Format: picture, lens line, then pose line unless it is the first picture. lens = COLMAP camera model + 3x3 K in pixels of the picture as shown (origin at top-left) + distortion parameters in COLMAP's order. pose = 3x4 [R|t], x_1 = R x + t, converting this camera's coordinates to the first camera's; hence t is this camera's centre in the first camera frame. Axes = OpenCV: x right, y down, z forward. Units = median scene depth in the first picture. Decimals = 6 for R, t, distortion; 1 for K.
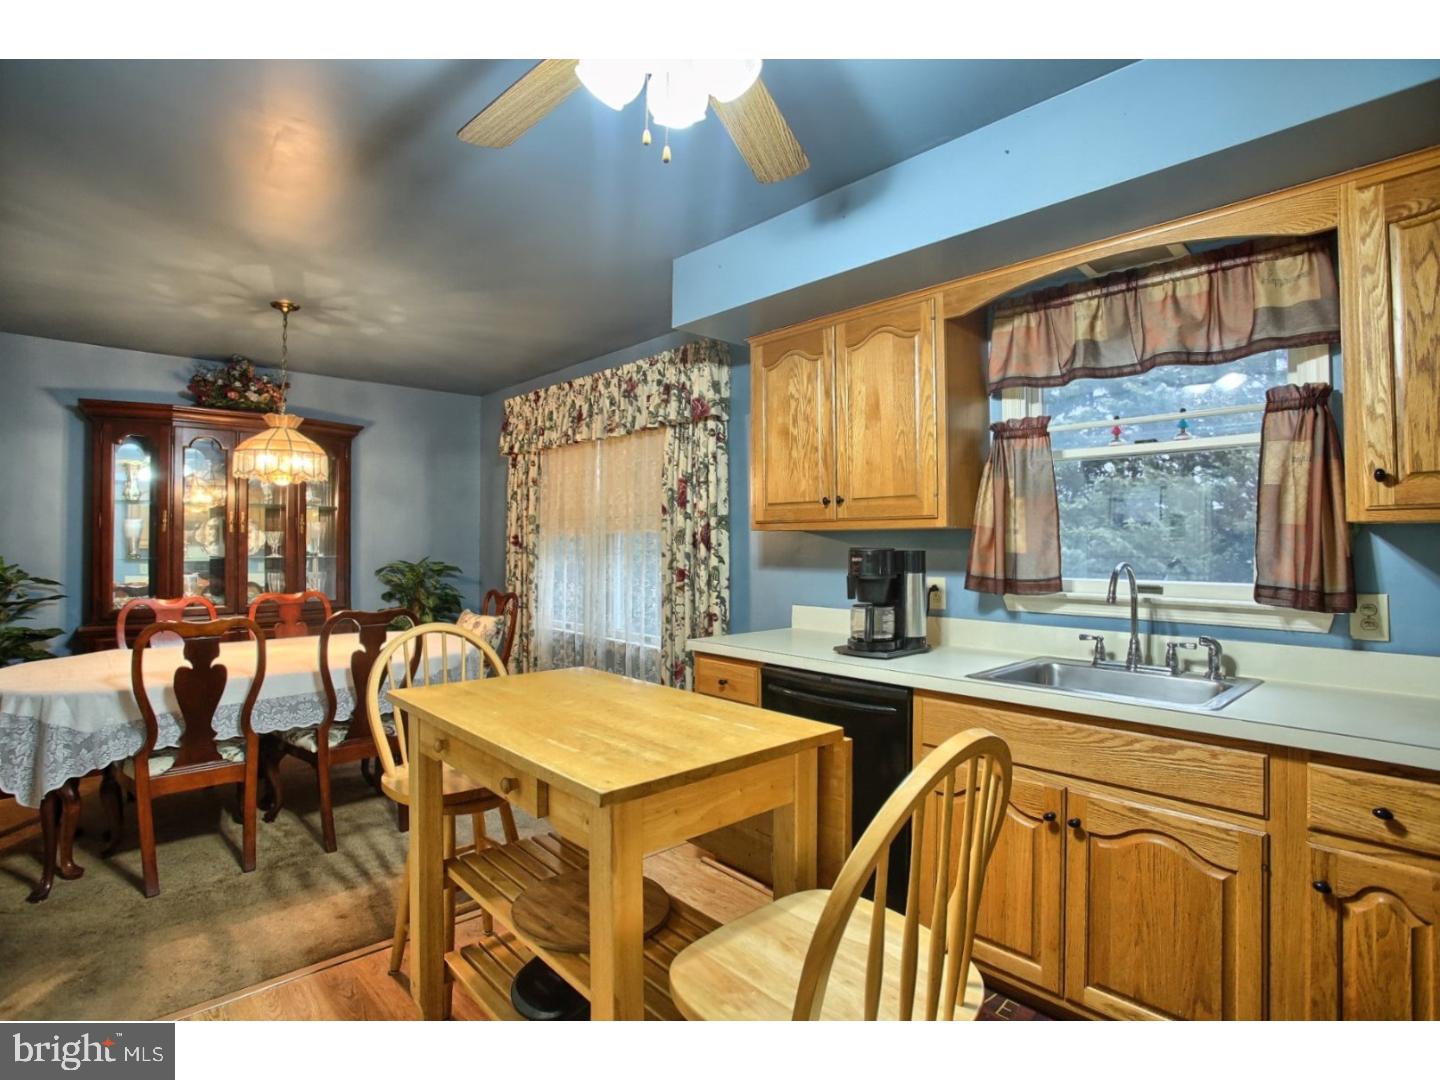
lens RADIAL K [[739.7, 0, 716.3], [0, 739.7, 531.7], [0, 0, 1]] dist [-0.084947, 0.041677]
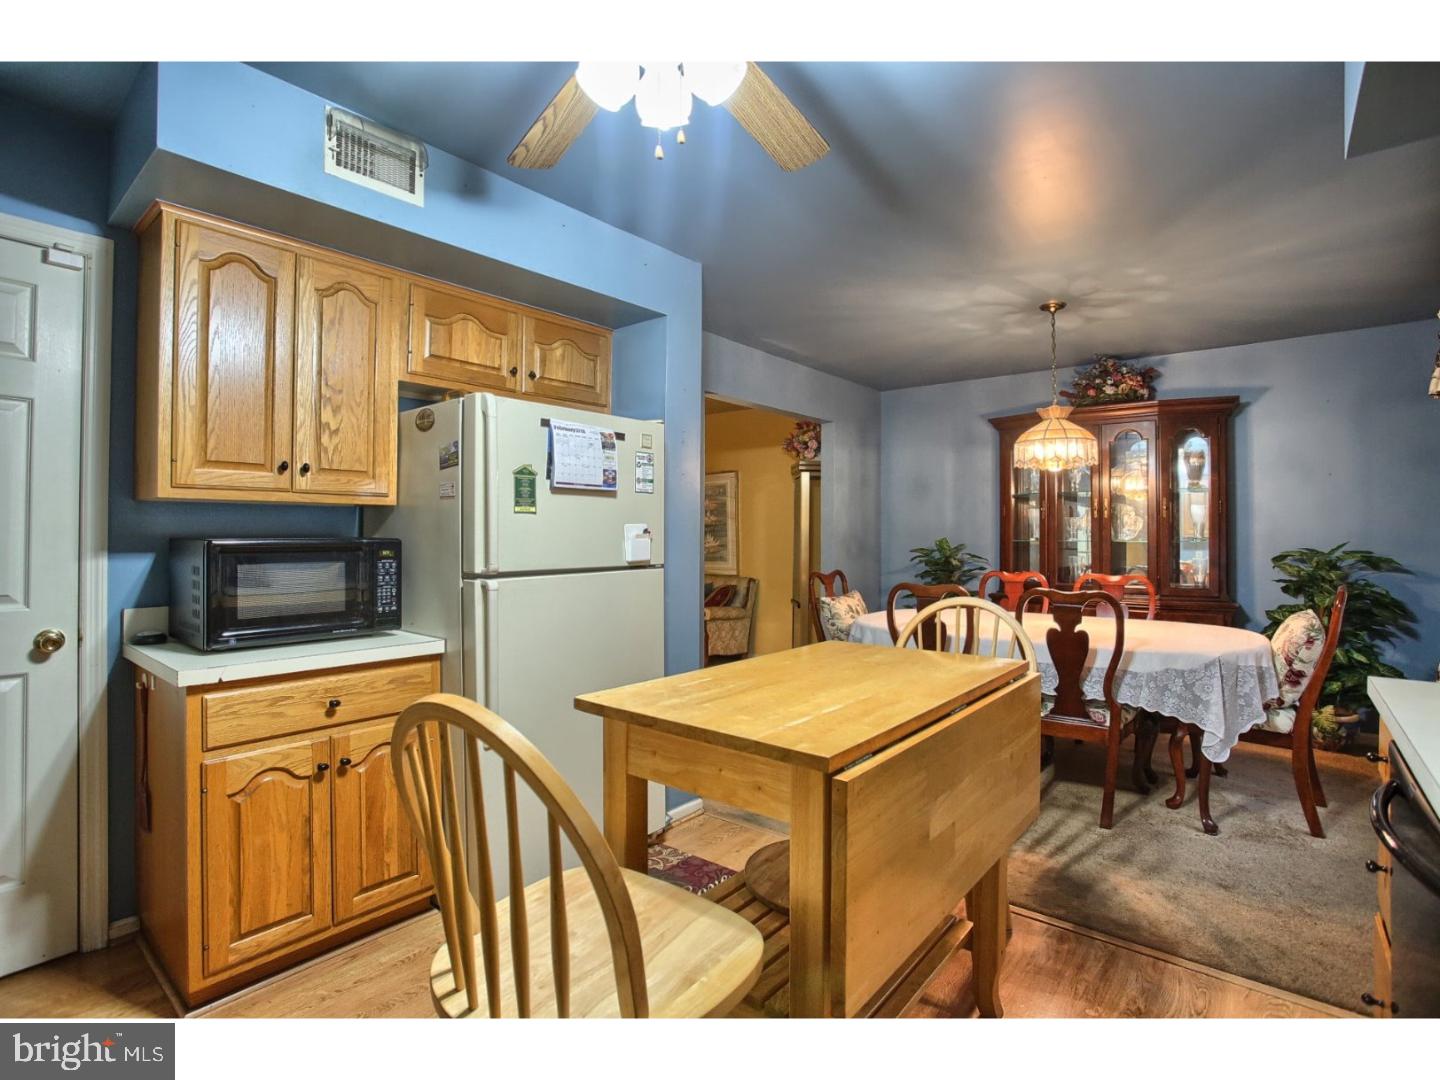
lens RADIAL K [[708.6, 0, 703.4], [0, 708.6, 533.0], [0, 0, 1]] dist [-0.081427, 0.034845]
pose [[0.131973, -0.003780, -0.991246, 0.451650], [0.014572, 0.999892, -0.001873, 0.026173], [0.991146, -0.014197, 0.132014, 0.422538]]
